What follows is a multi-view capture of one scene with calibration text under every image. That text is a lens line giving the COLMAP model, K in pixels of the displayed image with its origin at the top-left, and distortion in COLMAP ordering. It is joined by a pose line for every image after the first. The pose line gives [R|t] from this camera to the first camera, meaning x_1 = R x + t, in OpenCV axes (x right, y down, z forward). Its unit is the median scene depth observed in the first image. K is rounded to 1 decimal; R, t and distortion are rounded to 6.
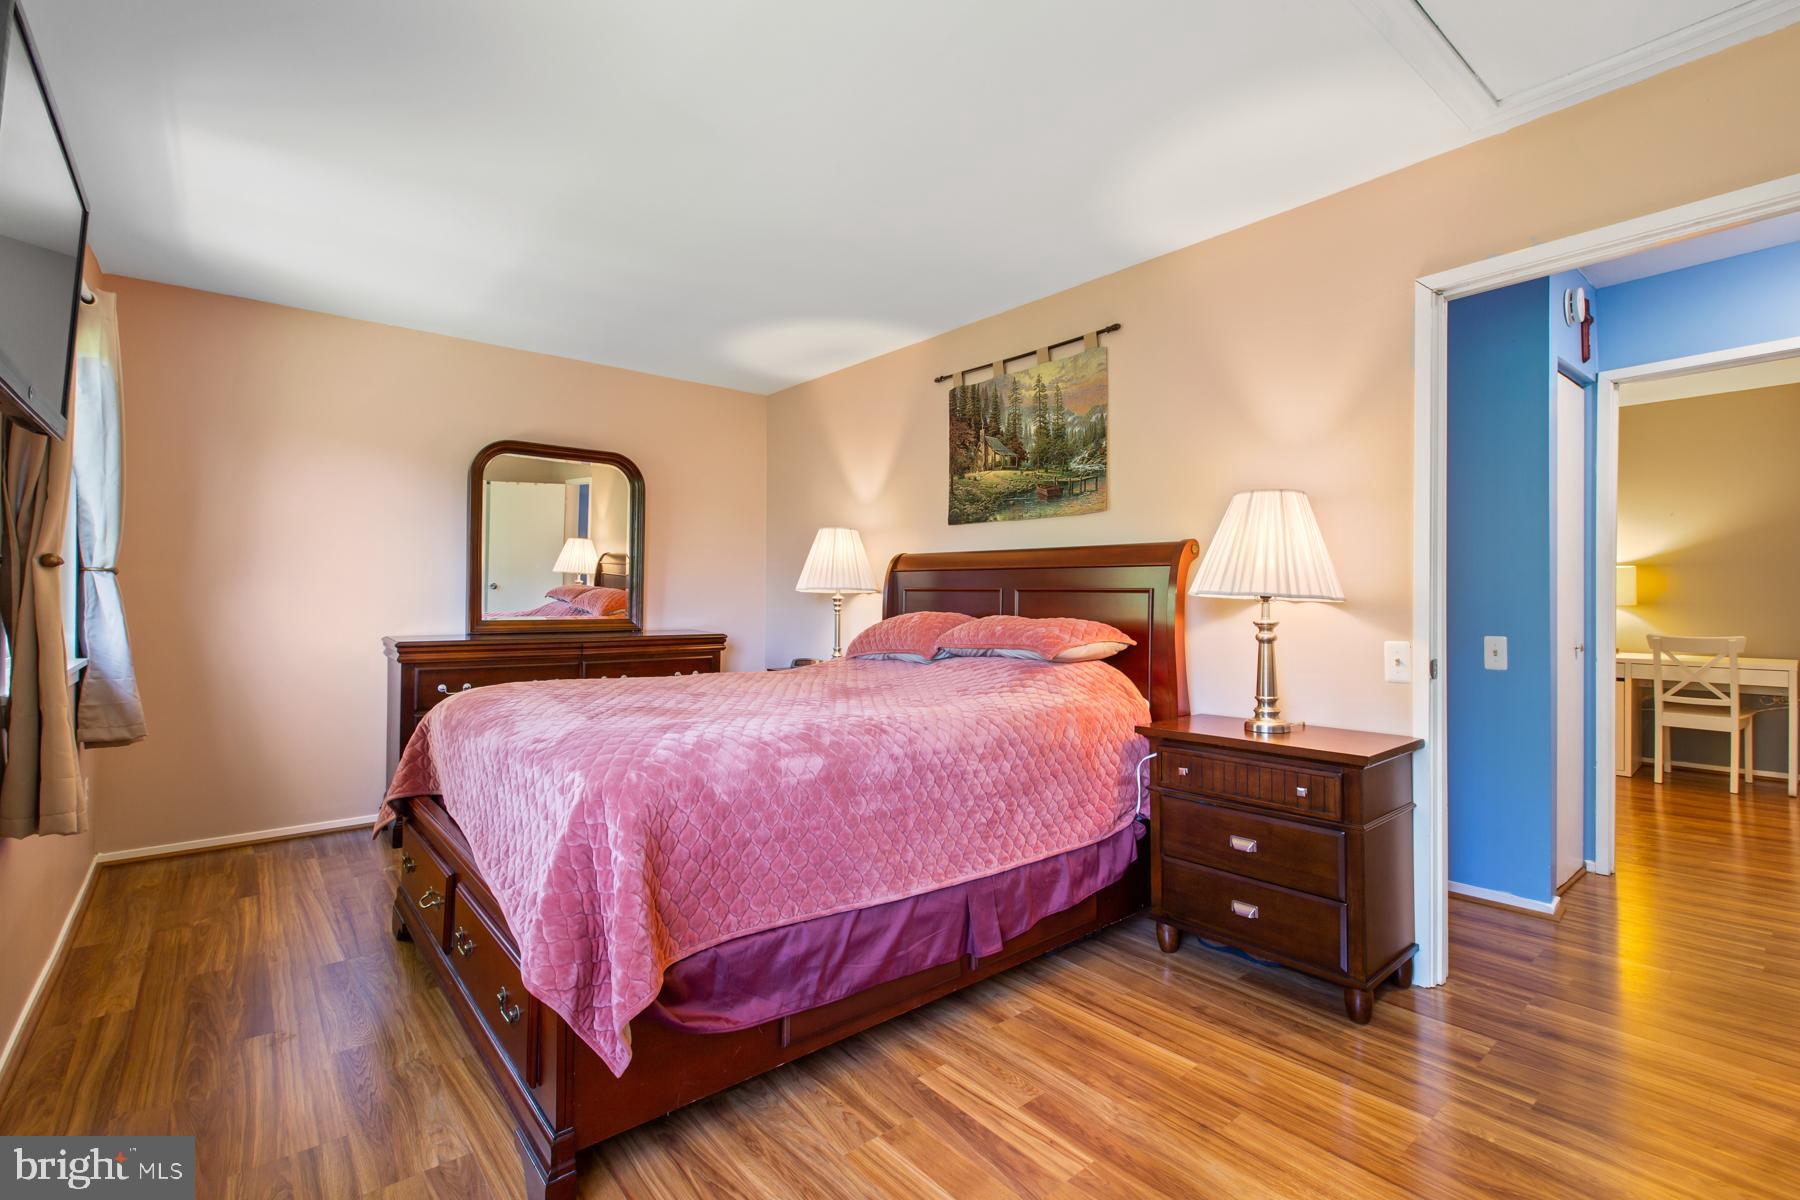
lens RADIAL K [[810.4, 0, 898.9], [0, 810.4, 598.3], [0, 0, 1]] dist [-0.004748, -0.000832]
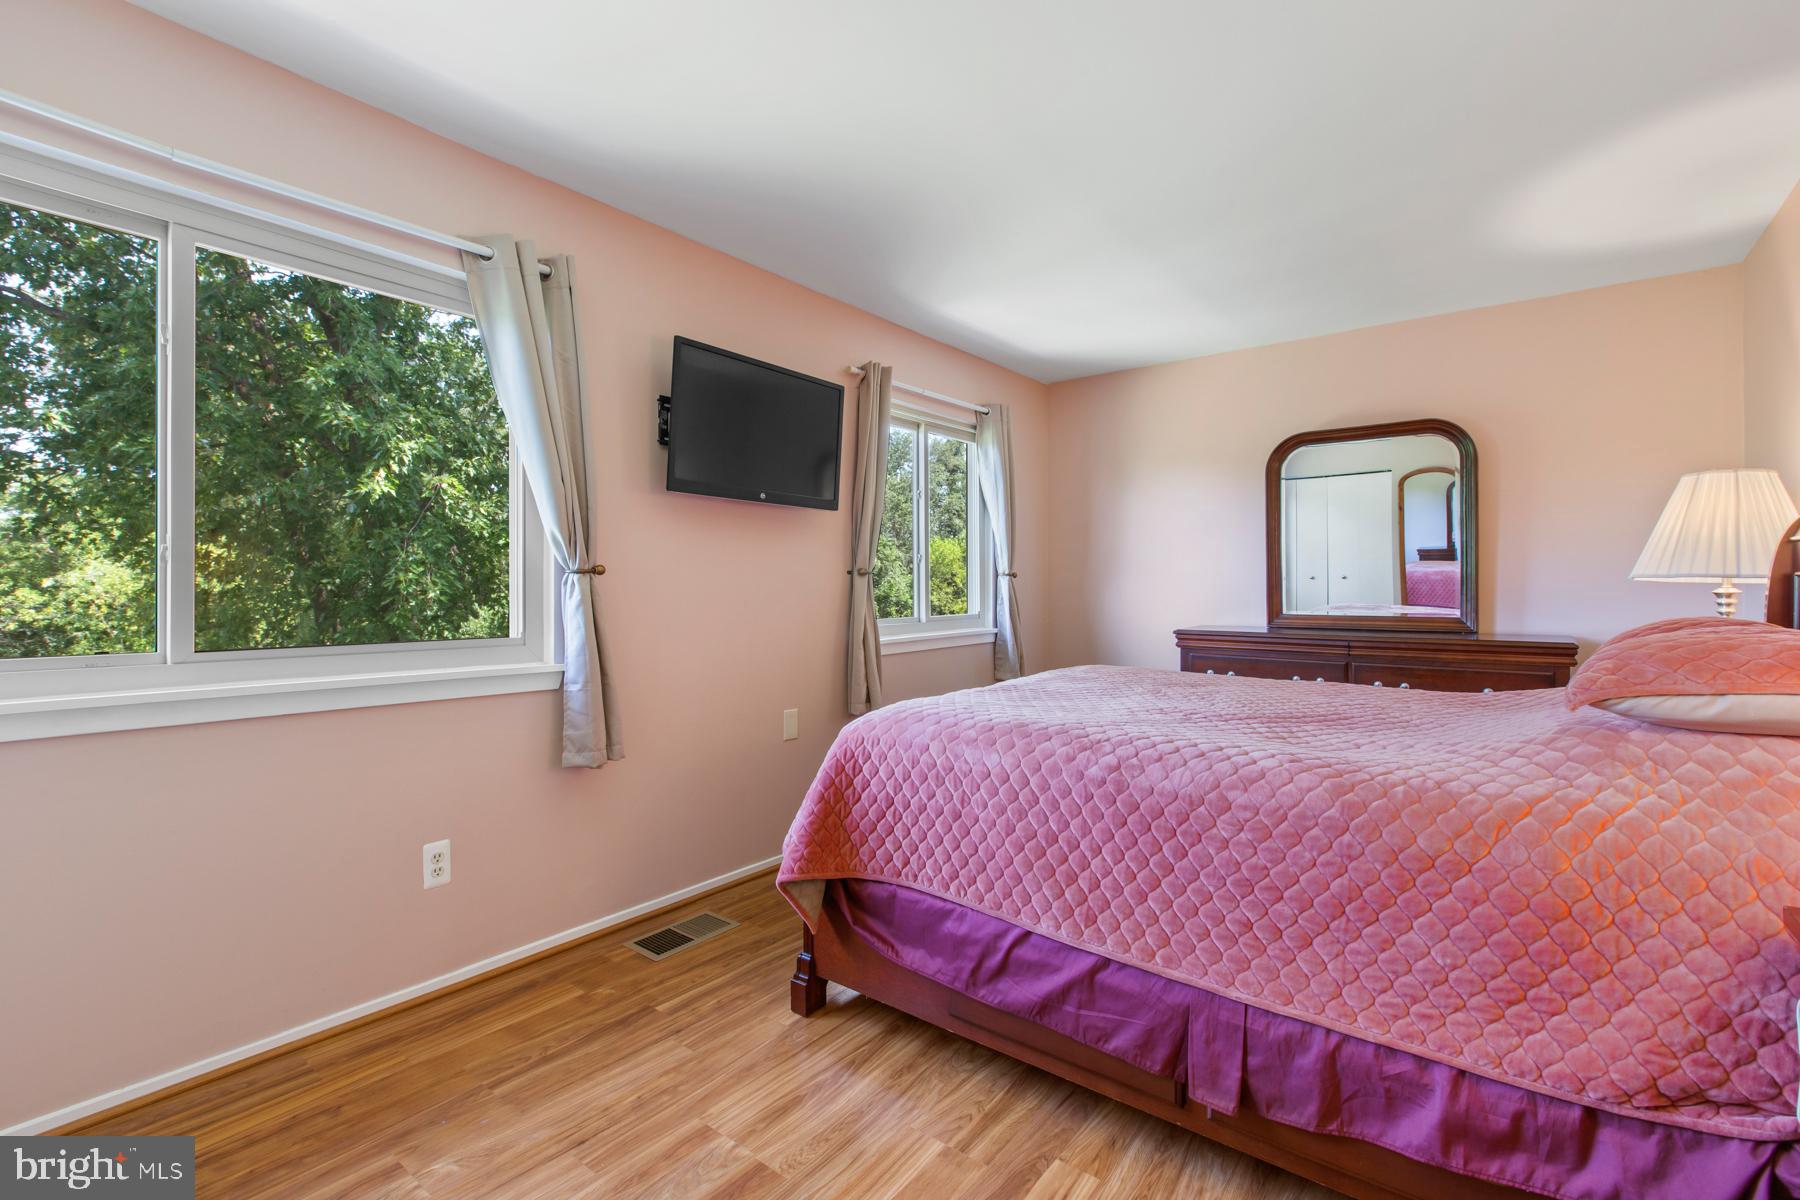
lens RADIAL K [[810.4, 0, 898.3], [0, 810.4, 590.3], [0, 0, 1]] dist [-0.004748, -0.000832]
pose [[0.203606, -0.002209, -0.979050, 0.800405], [-0.001511, 0.999996, -0.002571, 0.002453], [0.979052, 0.002002, 0.203602, 0.653428]]
